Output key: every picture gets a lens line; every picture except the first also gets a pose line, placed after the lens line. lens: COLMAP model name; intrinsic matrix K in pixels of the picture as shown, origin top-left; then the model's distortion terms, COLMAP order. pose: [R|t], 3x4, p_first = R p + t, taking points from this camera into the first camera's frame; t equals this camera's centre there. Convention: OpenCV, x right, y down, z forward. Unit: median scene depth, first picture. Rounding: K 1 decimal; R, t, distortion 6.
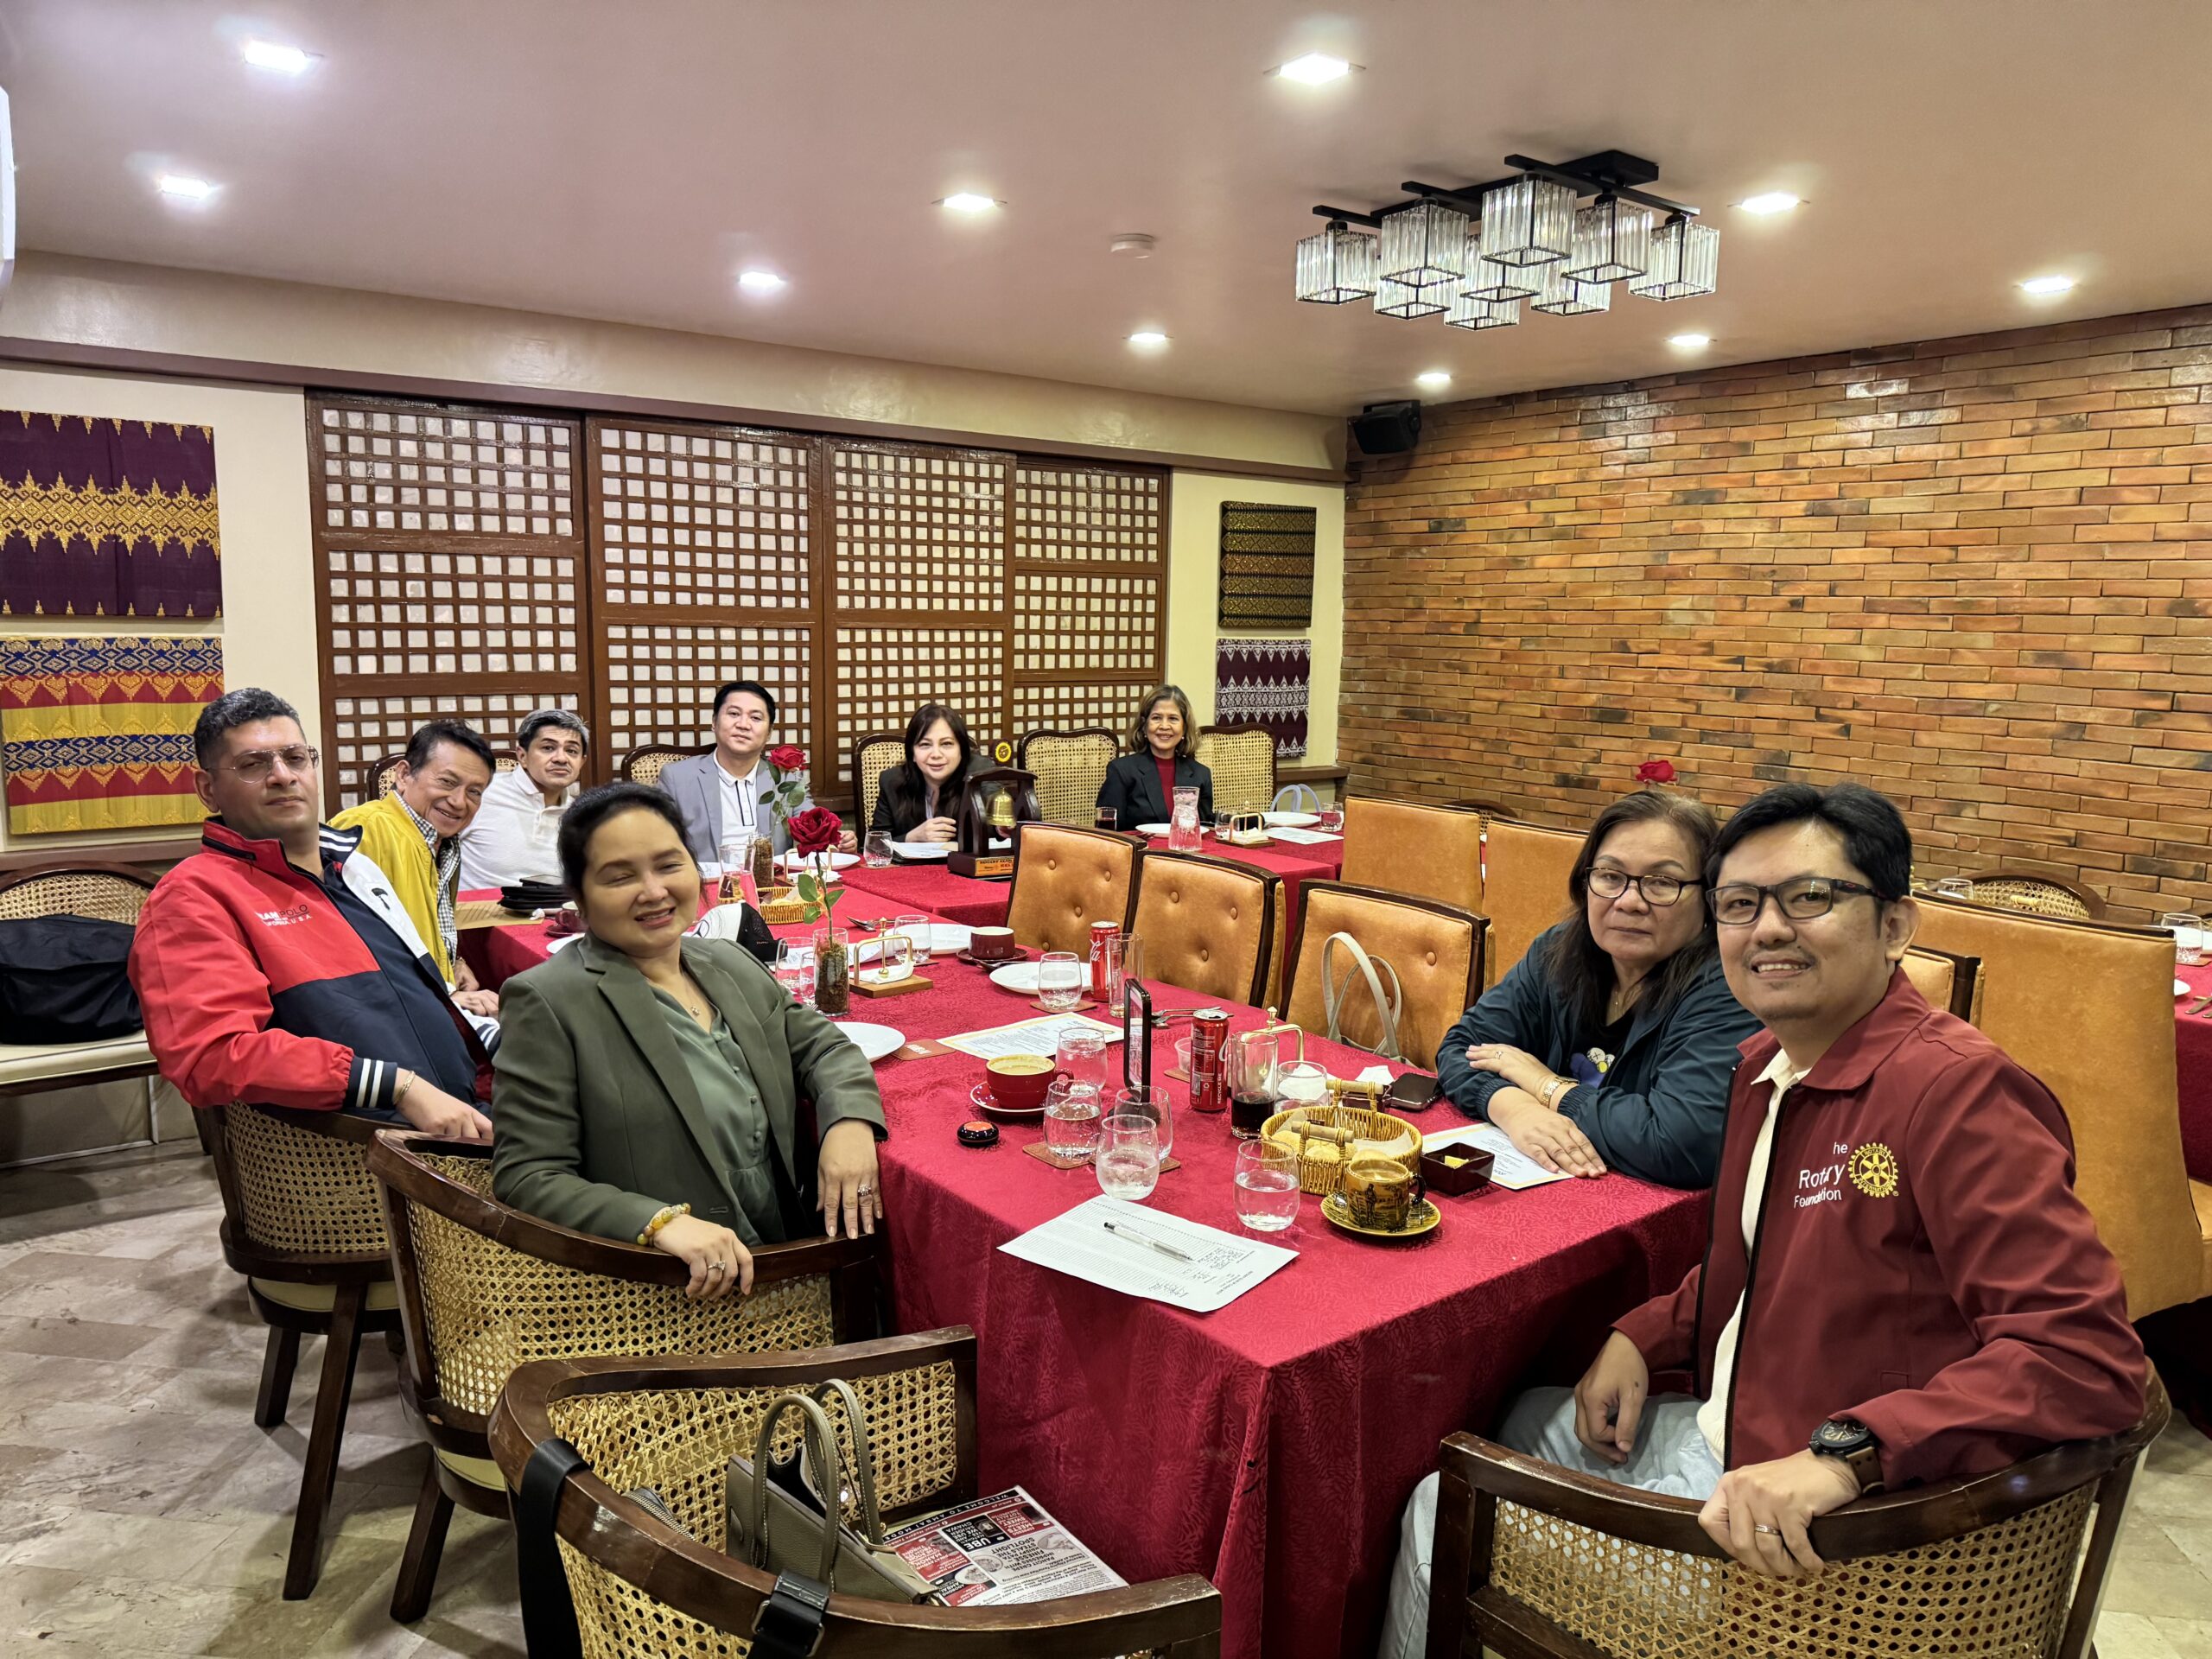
lens RADIAL K [[1544.1, 0, 1108.8], [0, 1544.1, 879.7], [0, 0, 1]] dist [0.056528, -0.091337]
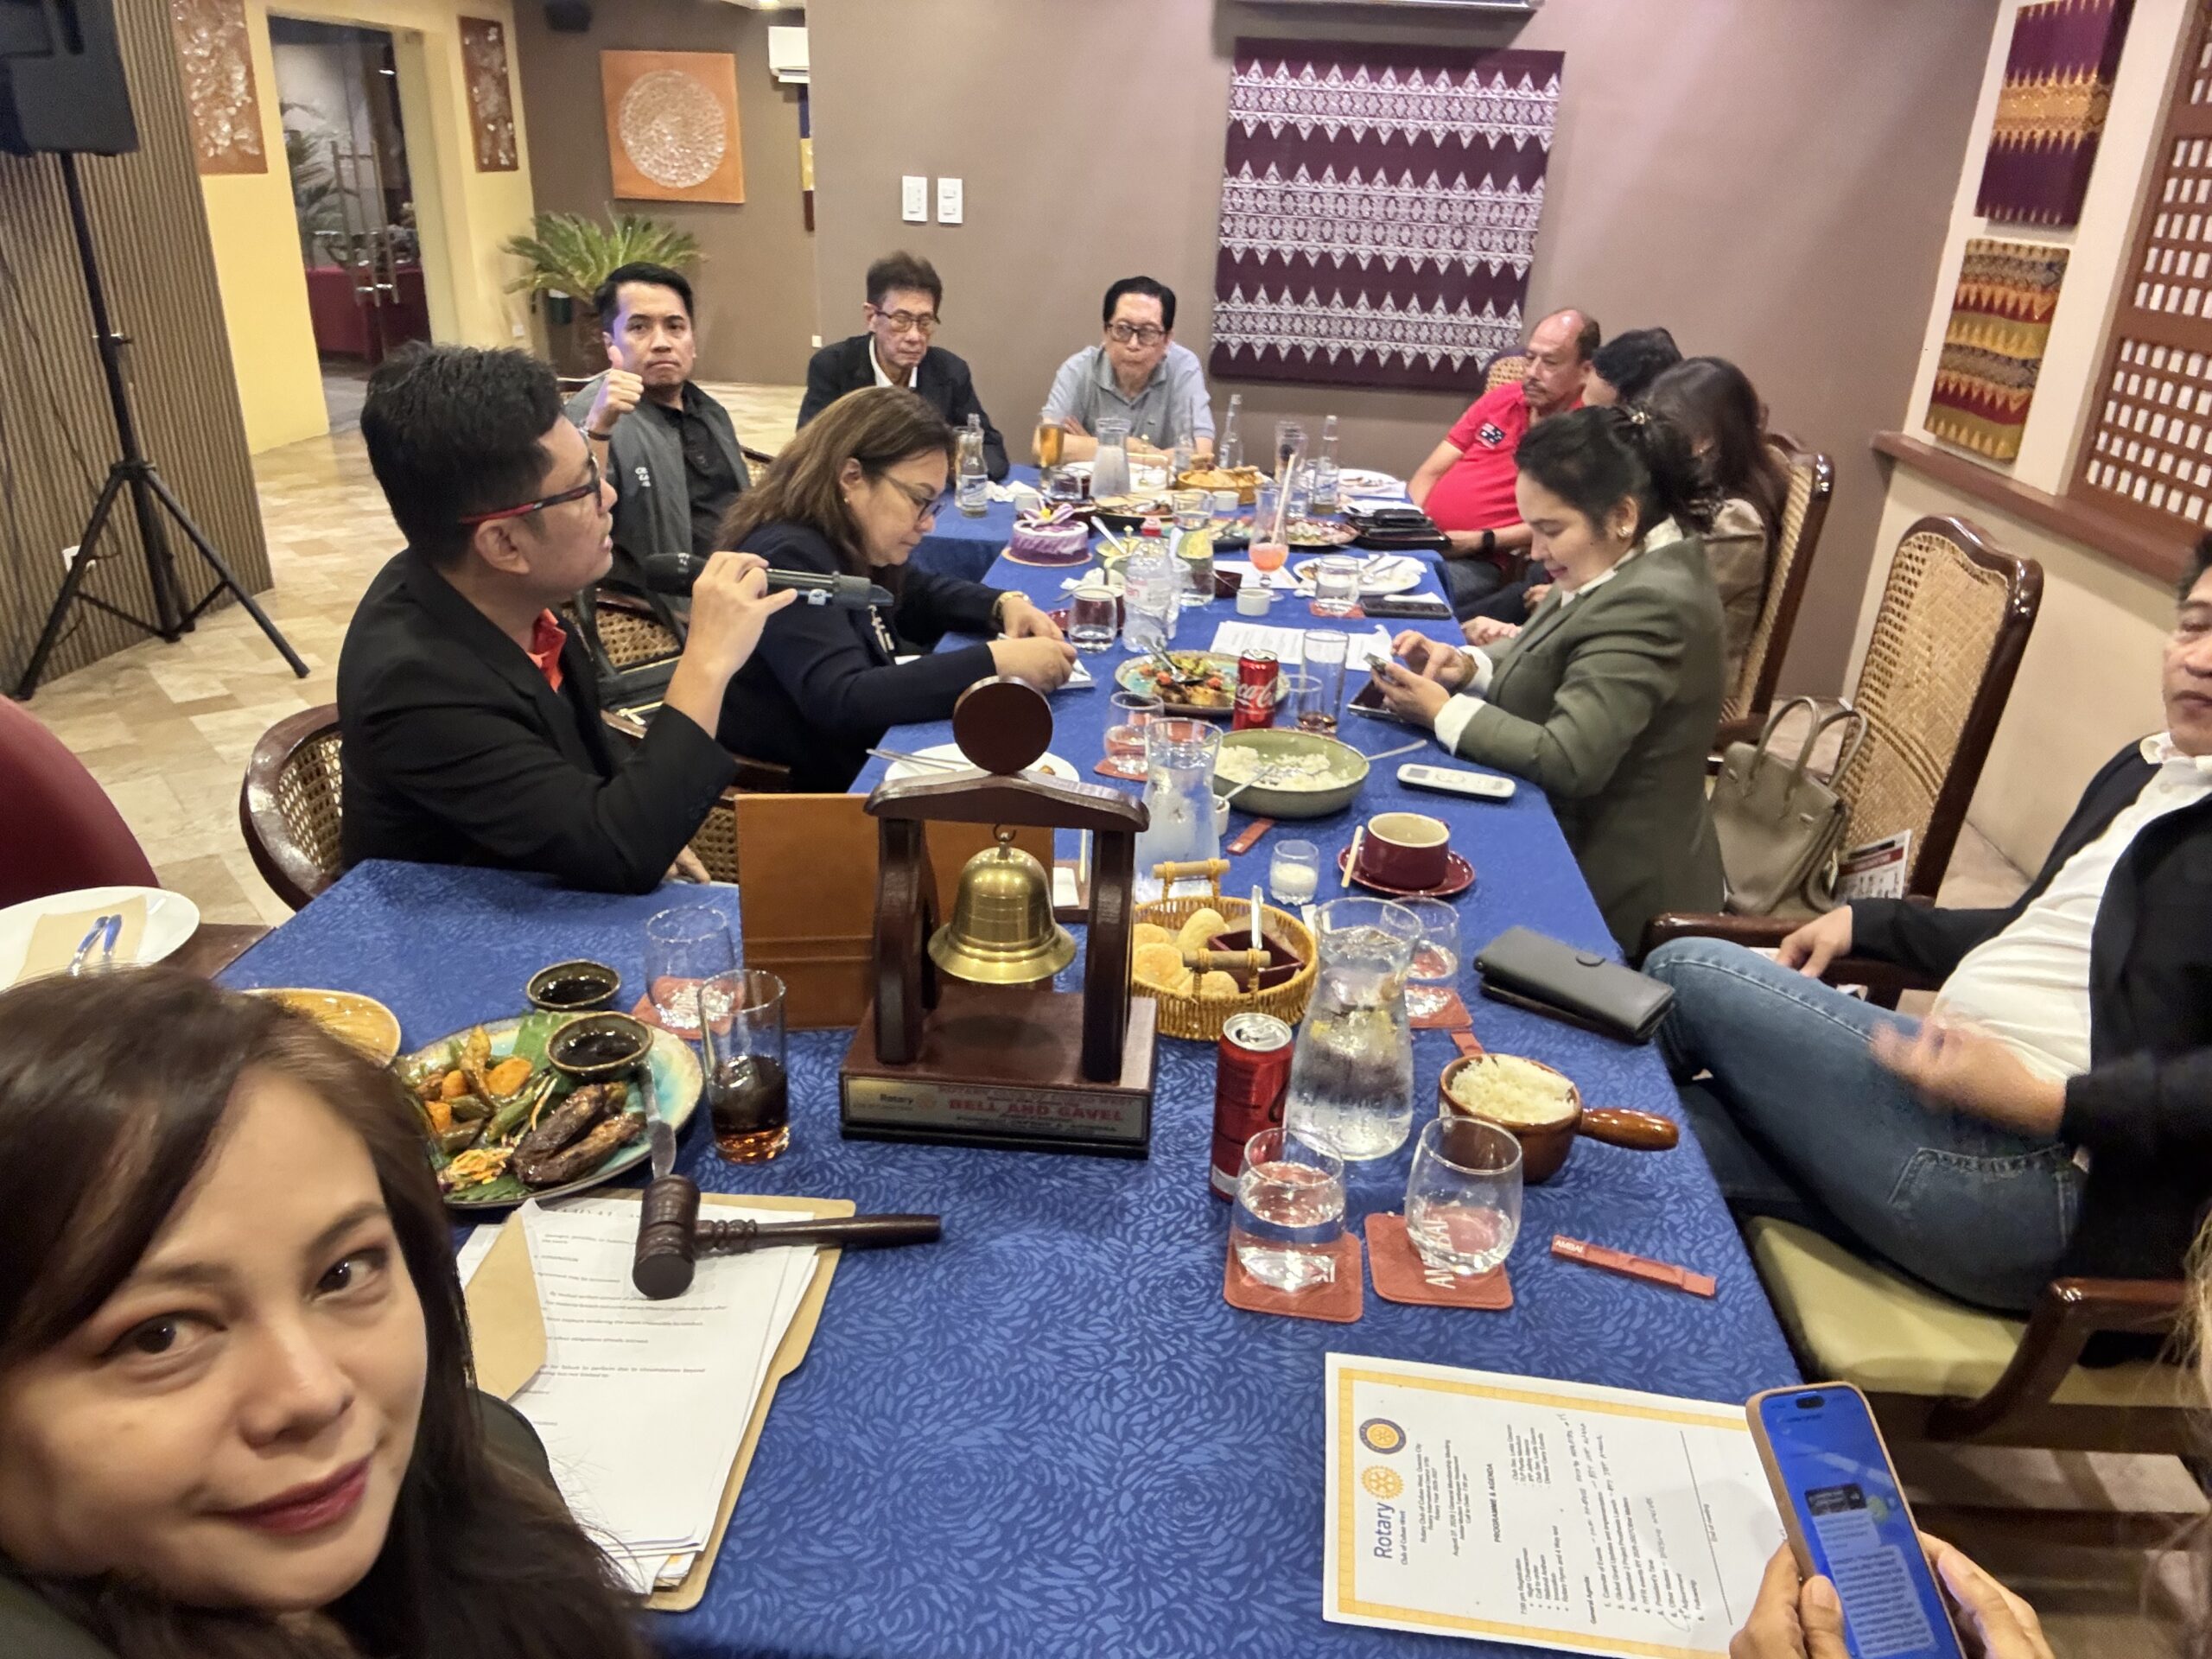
lens RADIAL K [[1520.0, 0, 1098.9], [0, 1520.0, 847.8], [0, 0, 1]] dist [0.038867, -0.049867]
pose [[-0.685098, 0.266763, -0.677848, 0.385091], [-0.158271, 0.853795, 0.495969, -0.167055], [0.711049, 0.447071, -0.542712, 0.984343]]
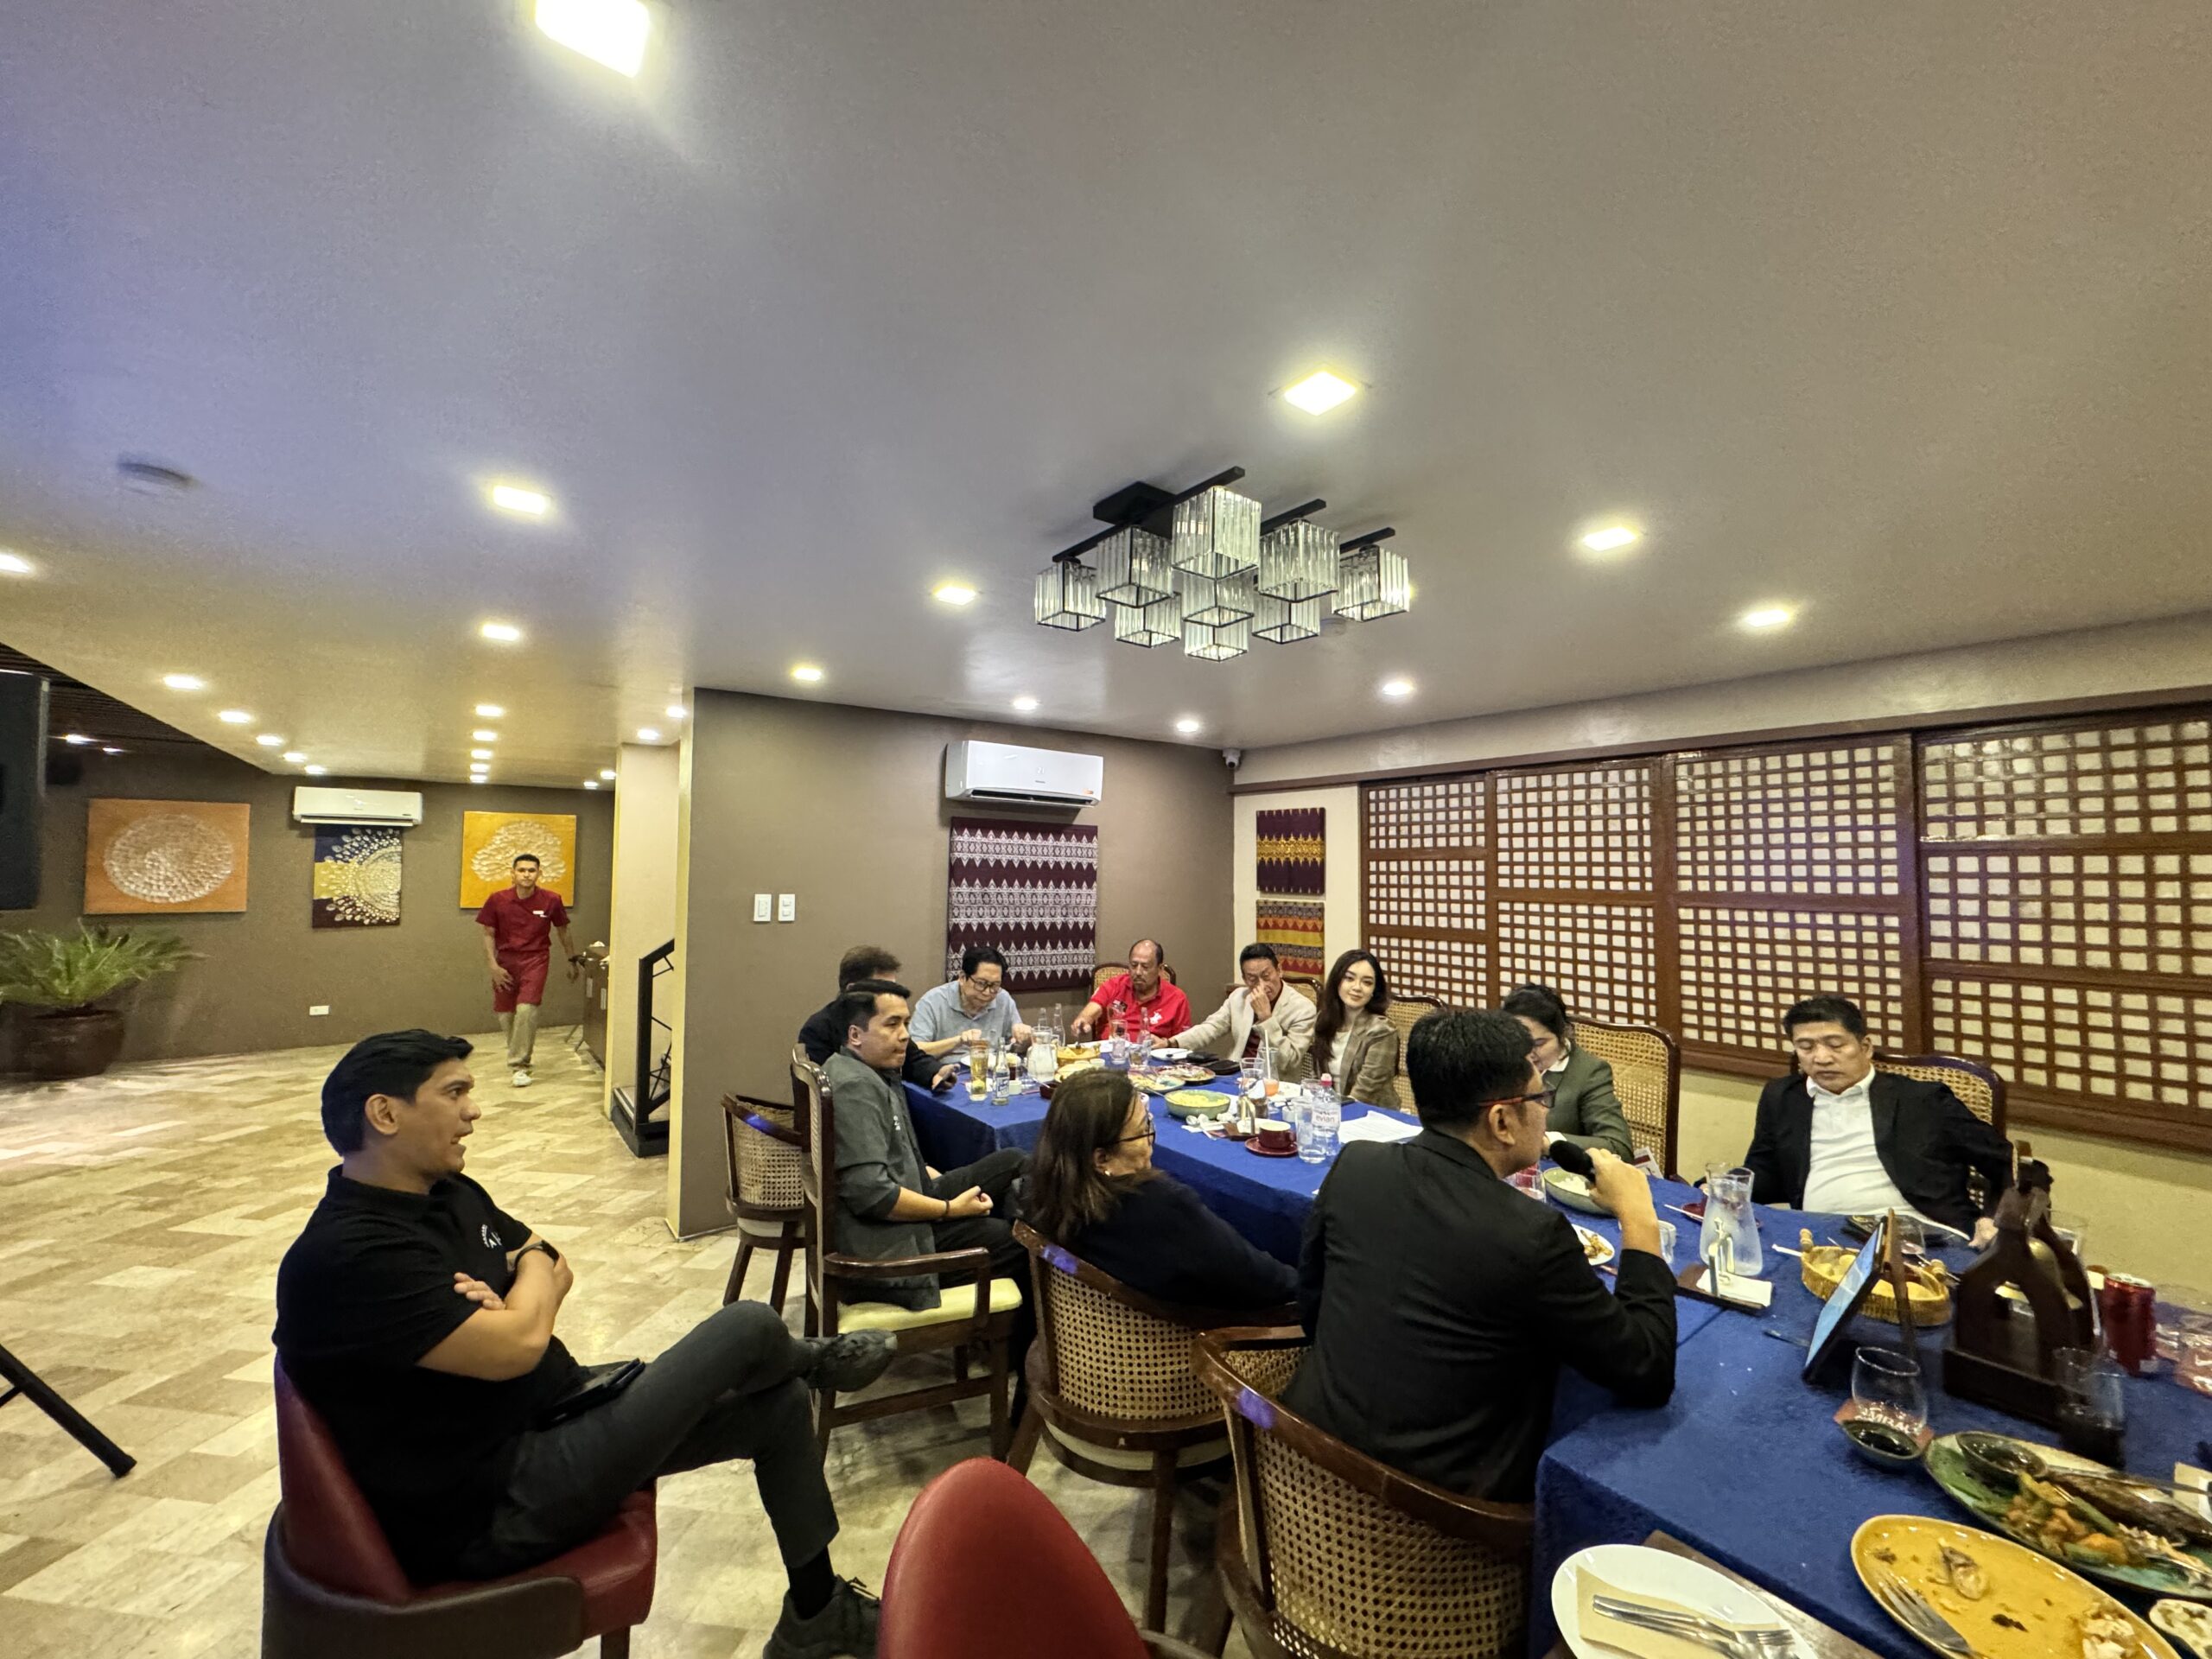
lens RADIAL K [[866.0, 0, 1107.8], [0, 866.0, 828.8], [0, 0, 1]] dist [-0.003934, 0.000493]
pose [[-0.013919, -0.061558, -0.998006, 0.501900], [-0.170295, 0.983667, -0.058298, -0.108630], [0.985295, 0.169144, -0.024175, 0.575021]]
